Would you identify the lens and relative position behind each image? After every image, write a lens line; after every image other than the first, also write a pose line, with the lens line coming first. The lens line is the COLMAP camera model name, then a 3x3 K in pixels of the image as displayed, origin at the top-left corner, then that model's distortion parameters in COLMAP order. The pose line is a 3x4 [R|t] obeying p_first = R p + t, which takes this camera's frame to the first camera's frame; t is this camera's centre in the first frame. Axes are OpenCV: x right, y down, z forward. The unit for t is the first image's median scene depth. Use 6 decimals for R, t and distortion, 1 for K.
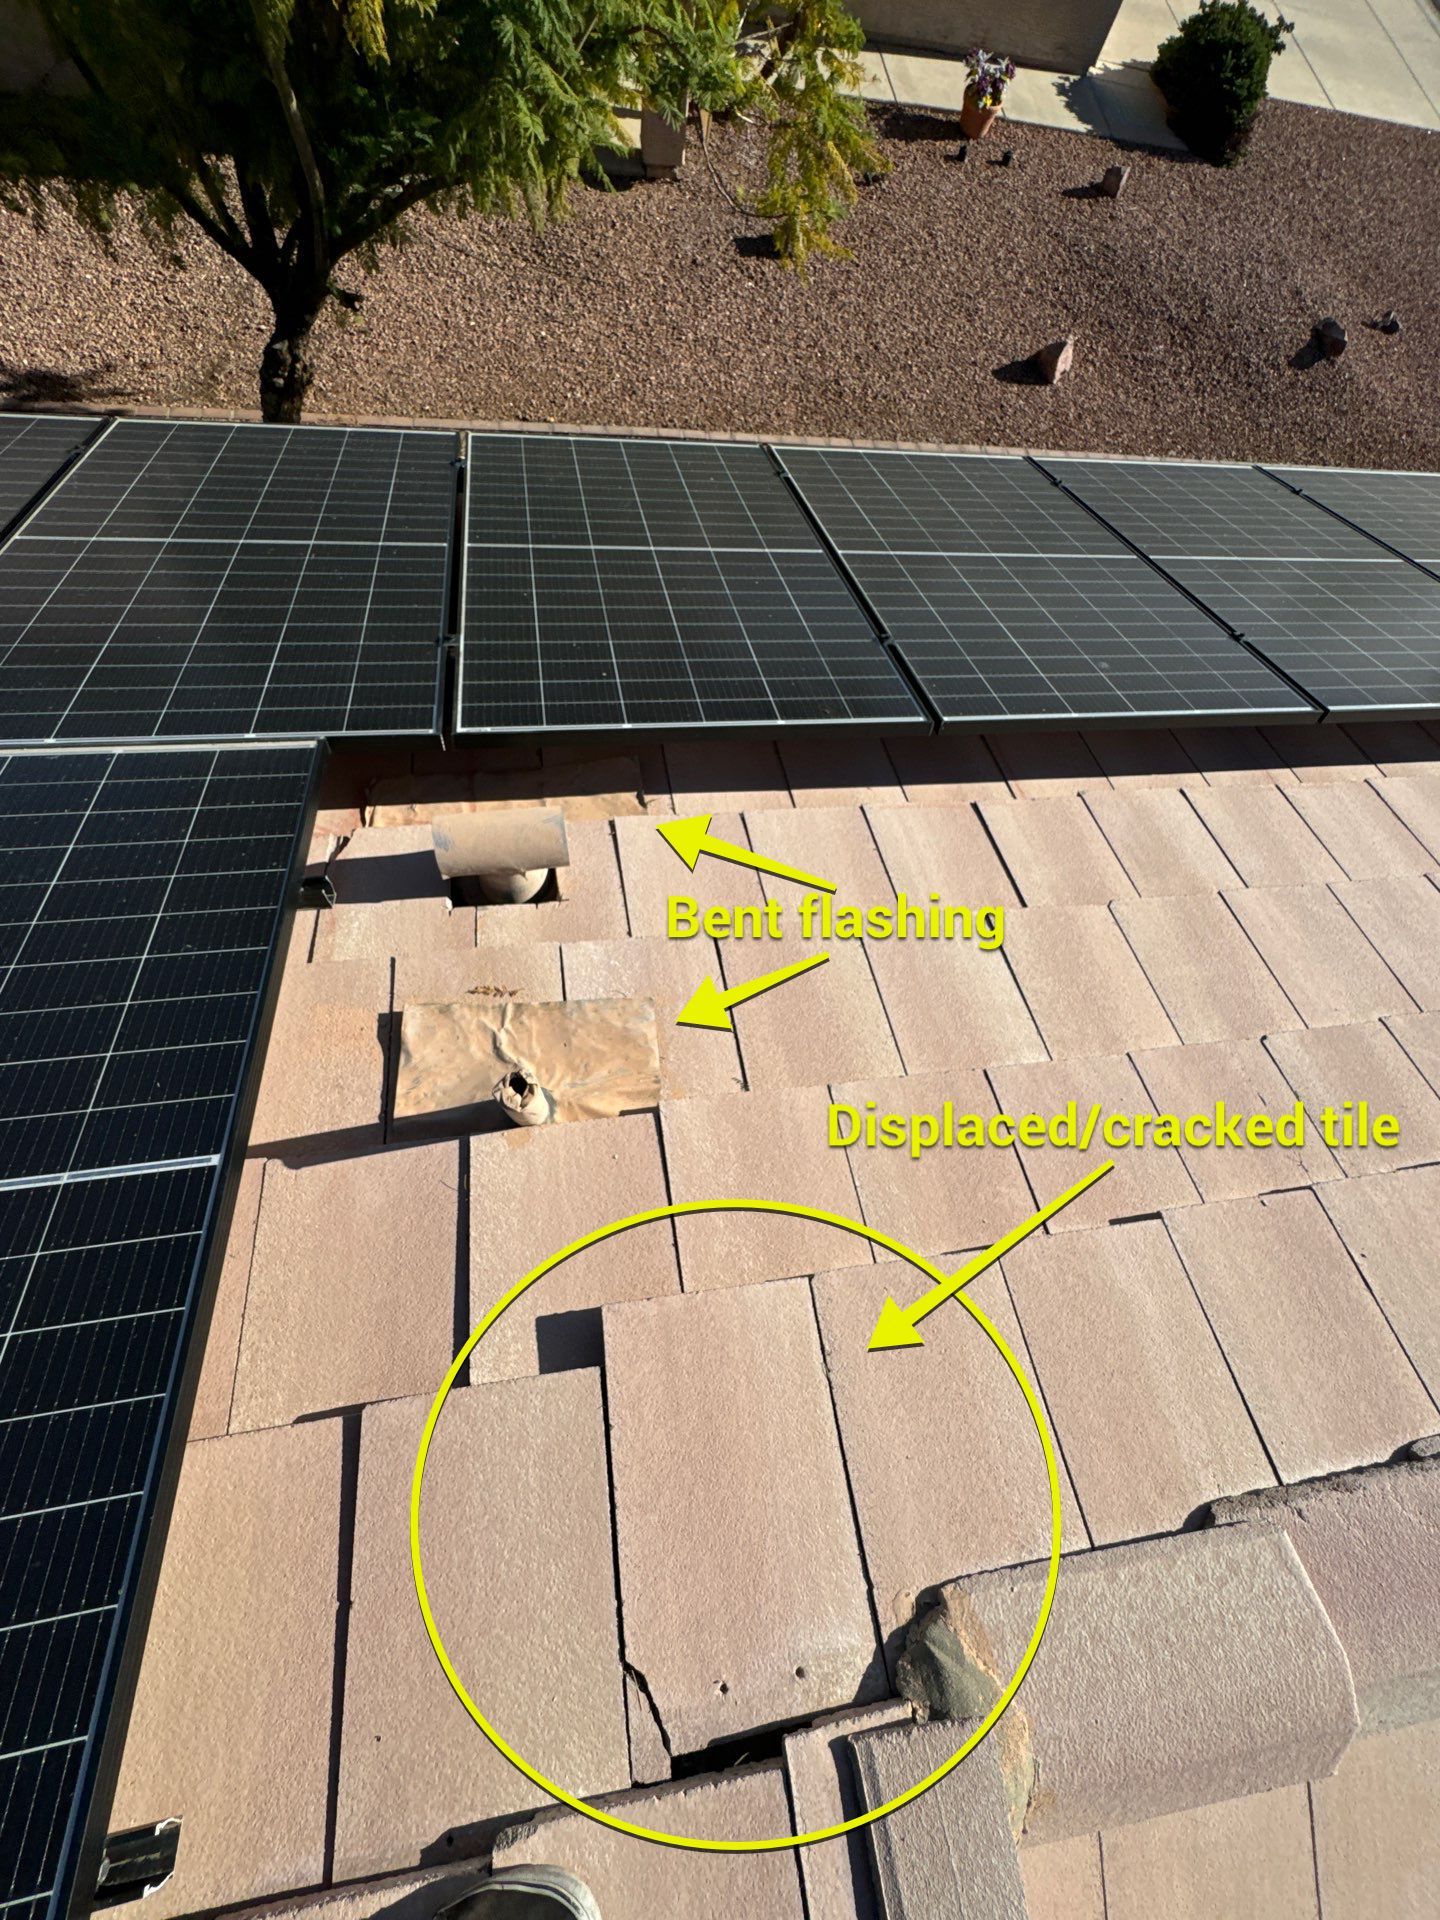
lens RADIAL K [[790.0, 0, 732.2], [0, 790.0, 967.5], [0, 0, 1]] dist [-0.000385, 0.000727]
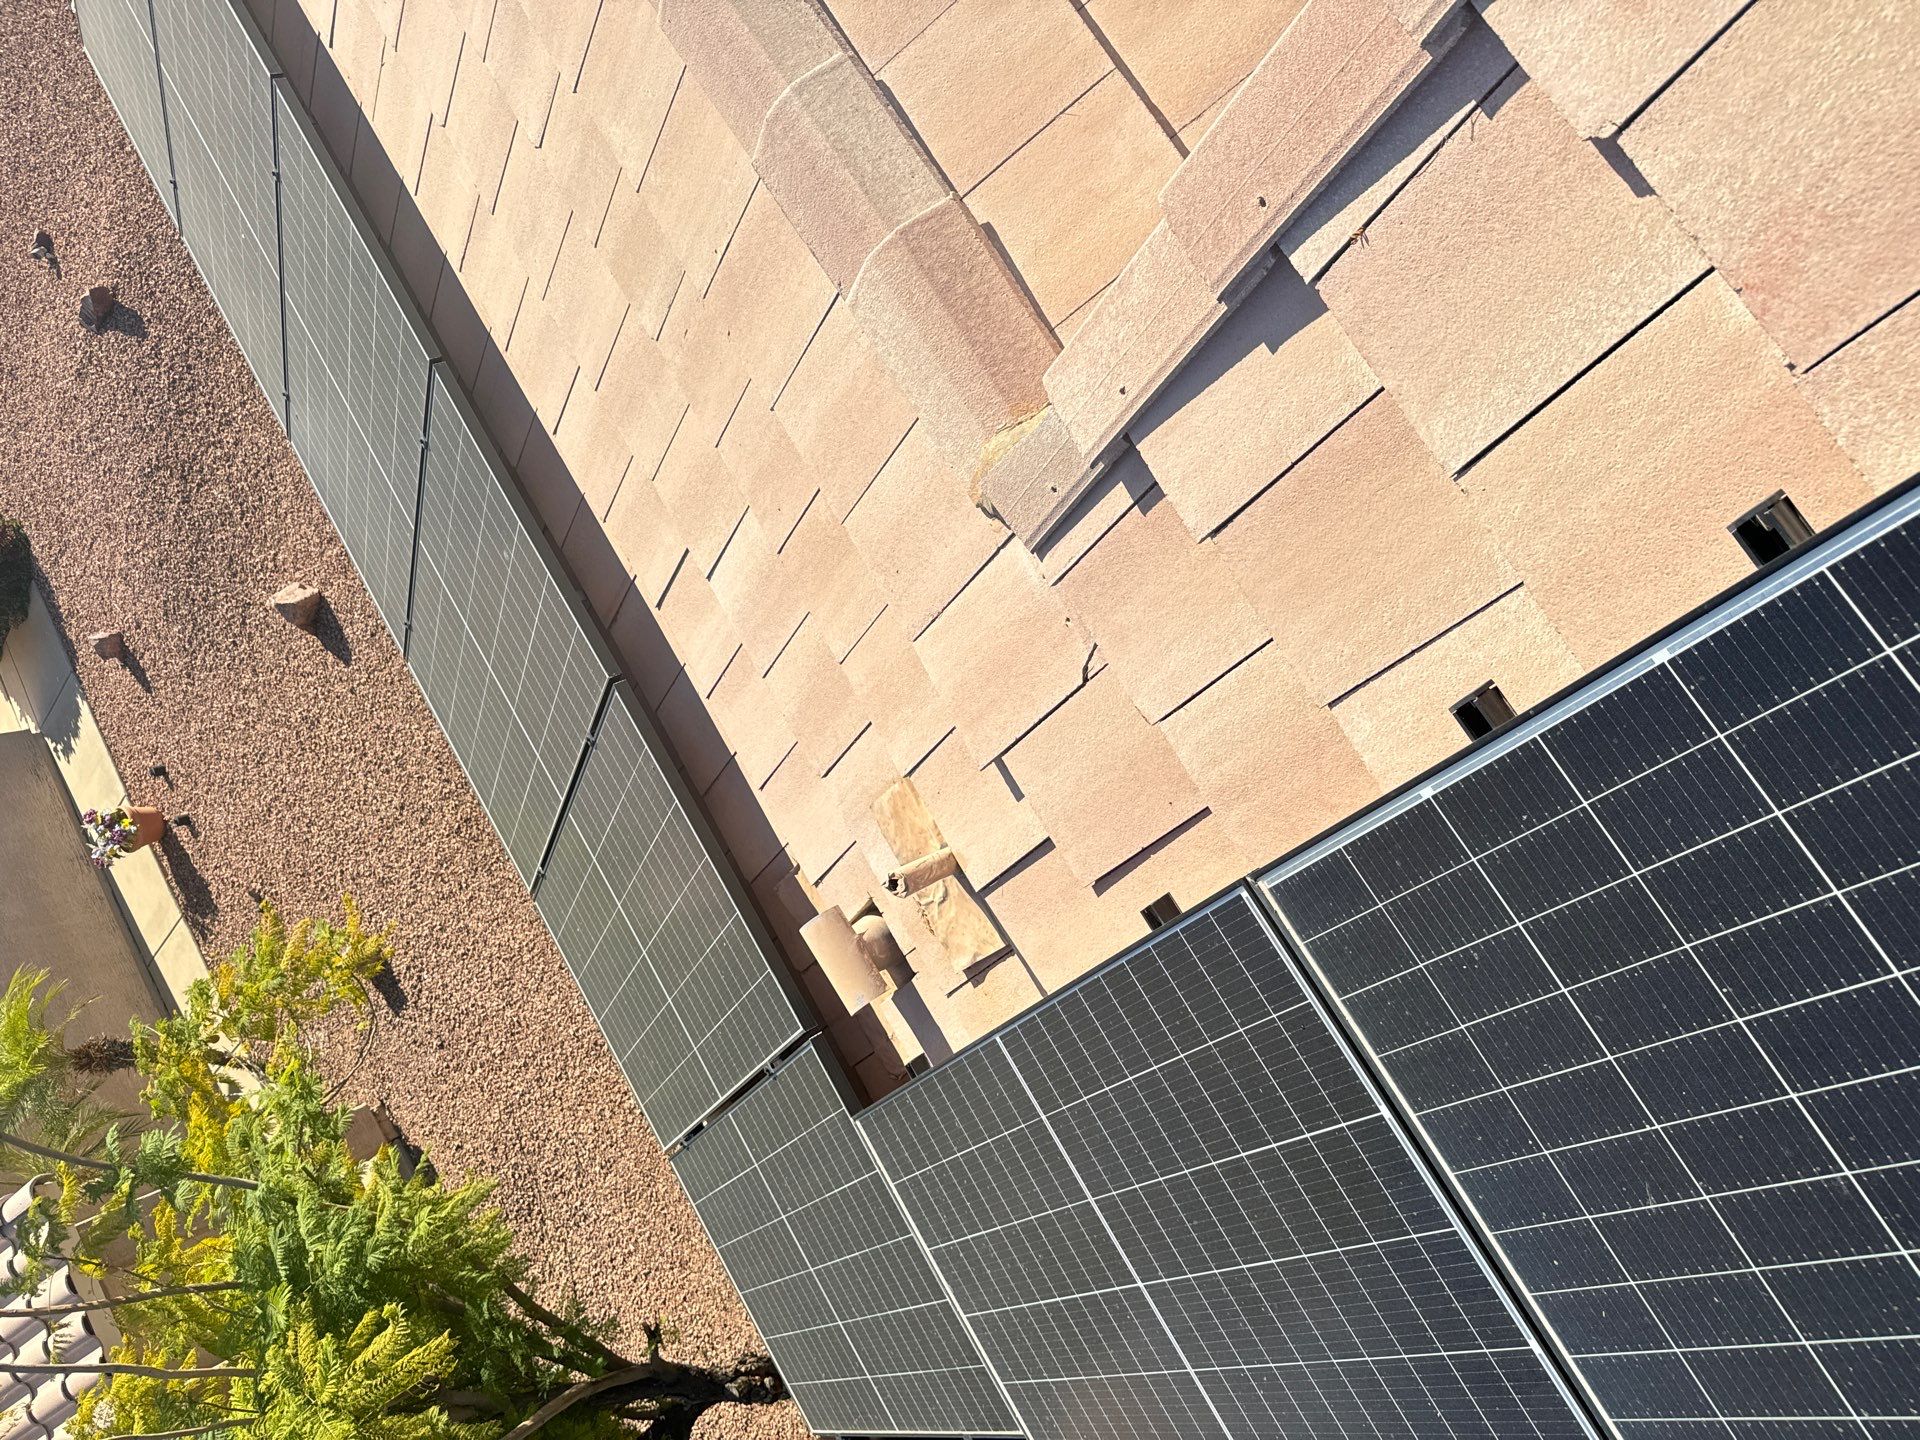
lens RADIAL K [[1358.9, 0, 961.3], [0, 1358.9, 735.4], [0, 0, 1]] dist [0.027316, -0.030478]
pose [[-0.499867, -0.865753, -0.024585, -0.003430], [0.828723, -0.469851, -0.304070, 0.130623], [0.251698, -0.172369, 0.952332, -0.150456]]
